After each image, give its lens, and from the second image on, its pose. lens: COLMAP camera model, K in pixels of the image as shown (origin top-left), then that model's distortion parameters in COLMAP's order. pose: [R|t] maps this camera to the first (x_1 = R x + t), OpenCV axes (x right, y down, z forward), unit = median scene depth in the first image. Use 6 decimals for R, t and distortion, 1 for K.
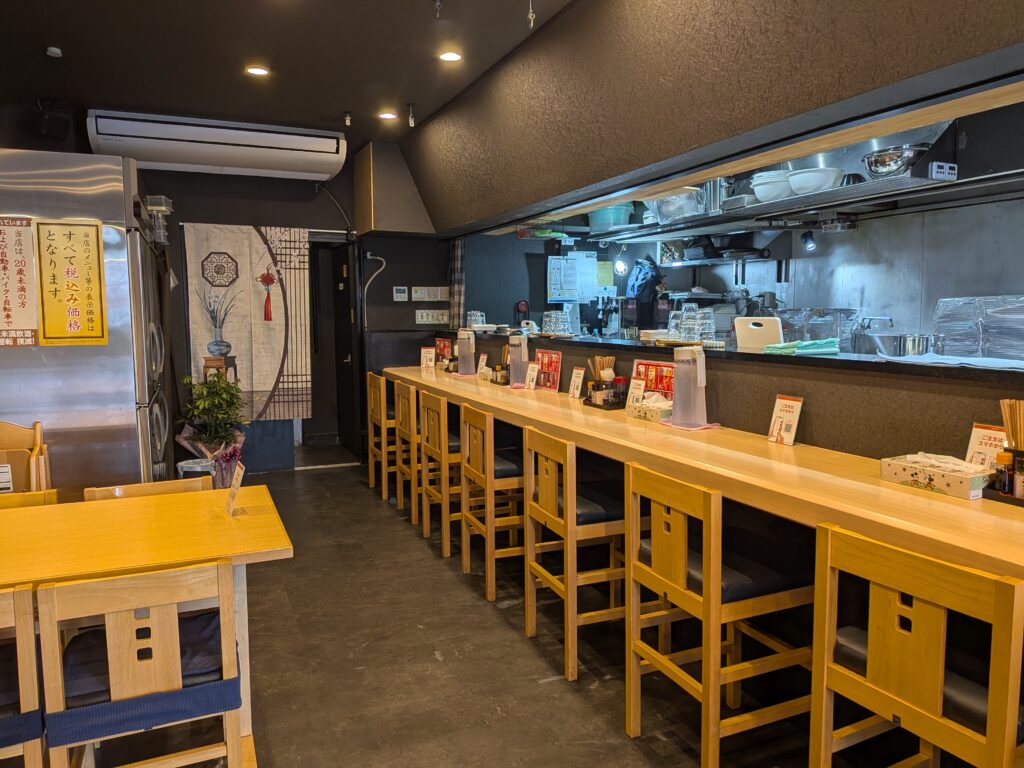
lens RADIAL K [[731.0, 0, 512.0], [0, 731.0, 384.0], [0, 0, 1]] dist [0.003473, -0.004054]
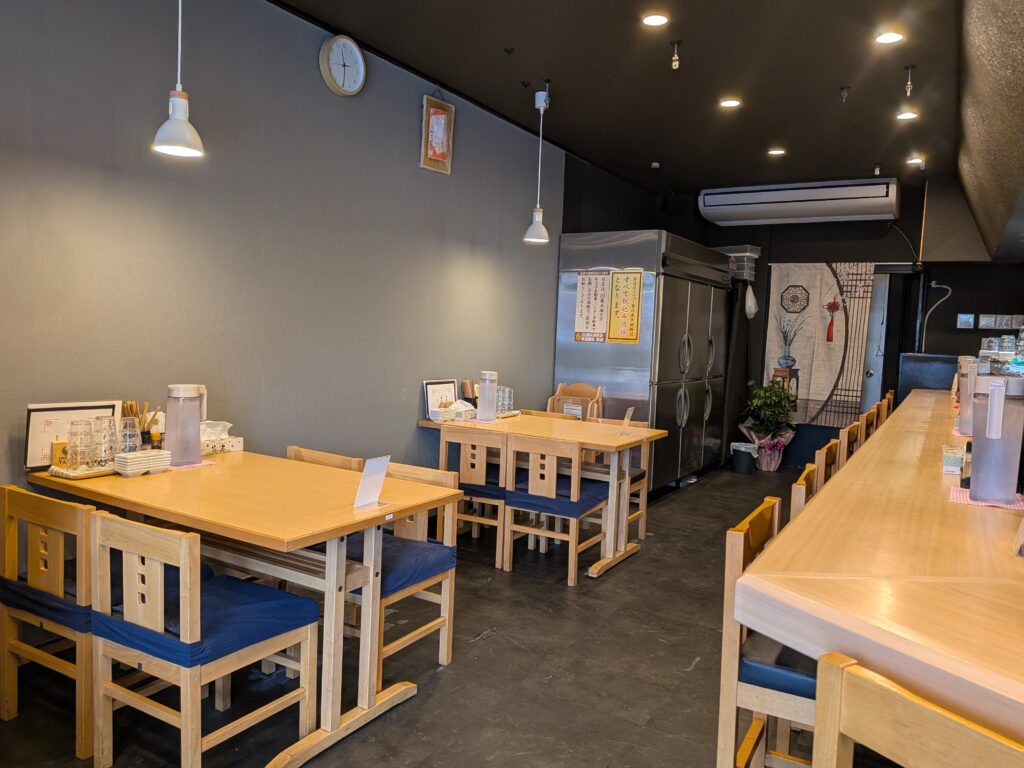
lens RADIAL K [[731.0, 0, 512.0], [0, 731.0, 384.0], [0, 0, 1]] dist [0.003473, -0.004054]
pose [[0.575717, 0.085977, -0.813116, 0.346907], [-0.120763, 0.992491, 0.019439, 0.020860], [0.808682, 0.087003, 0.581777, -0.100569]]
